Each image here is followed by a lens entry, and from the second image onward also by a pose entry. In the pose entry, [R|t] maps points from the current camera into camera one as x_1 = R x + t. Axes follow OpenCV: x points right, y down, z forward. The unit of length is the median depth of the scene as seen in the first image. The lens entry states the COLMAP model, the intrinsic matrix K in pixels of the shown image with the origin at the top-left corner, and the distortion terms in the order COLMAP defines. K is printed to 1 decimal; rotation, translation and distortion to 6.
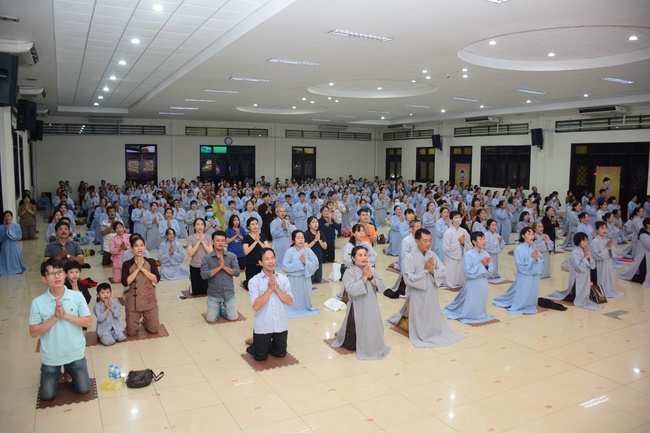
lens RADIAL K [[512.3, 0, 323.7], [0, 512.3, 214.3], [0, 0, 1]] dist [-0.014921, 0.014390]
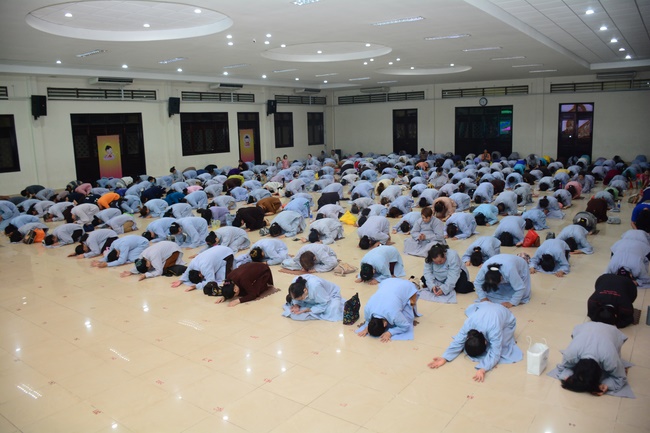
lens RADIAL K [[512.3, 0, 324.0], [0, 512.3, 217.3], [0, 0, 1]] dist [-0.014921, 0.014390]
pose [[0.604321, 0.120344, -0.787600, 0.614232], [-0.055199, 0.992476, 0.109295, -0.024125], [0.794827, -0.022575, 0.606417, 0.262206]]
